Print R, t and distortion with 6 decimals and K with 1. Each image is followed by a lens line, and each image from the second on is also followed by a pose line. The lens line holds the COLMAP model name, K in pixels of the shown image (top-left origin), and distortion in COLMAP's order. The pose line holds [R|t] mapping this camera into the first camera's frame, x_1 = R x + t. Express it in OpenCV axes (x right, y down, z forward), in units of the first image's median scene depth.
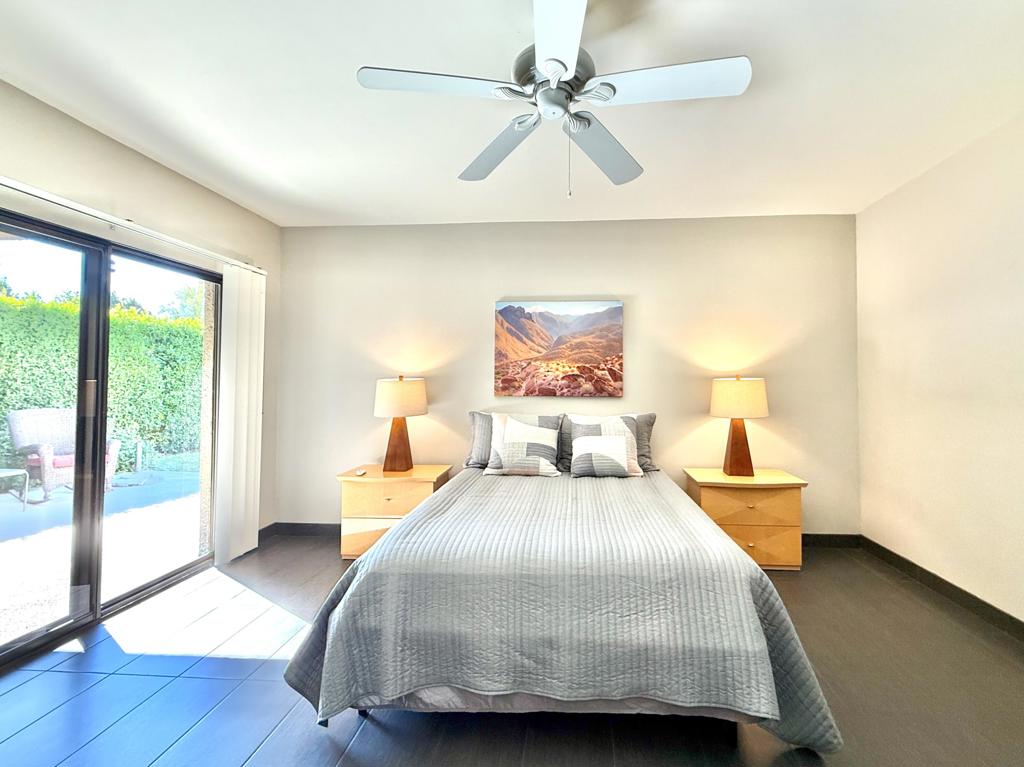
lens RADIAL K [[461.0, 0, 543.6], [0, 461.0, 368.8], [0, 0, 1]] dist [-0.000820, -0.000060]
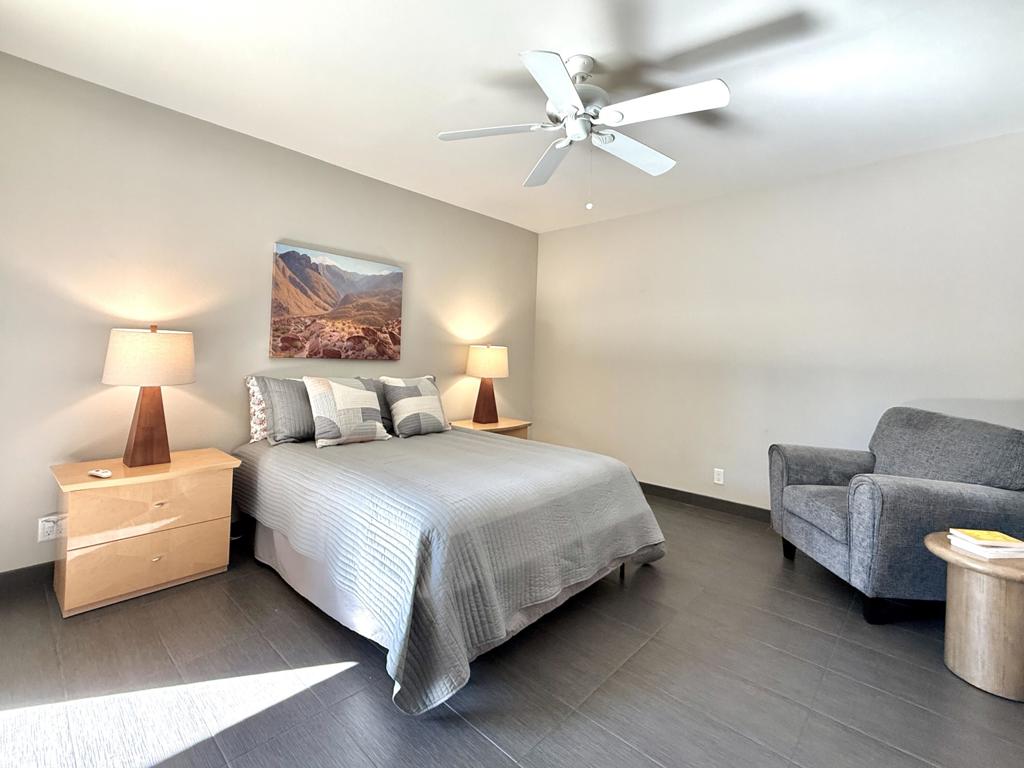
lens RADIAL K [[473.0, 0, 514.4], [0, 473.0, 351.6], [0, 0, 1]] dist [0.000350, 0.000028]
pose [[0.620386, 0.024661, 0.783909, -0.502986], [-0.055074, 0.998408, 0.012176, 0.014654], [-0.782361, -0.050727, 0.620757, 0.136358]]
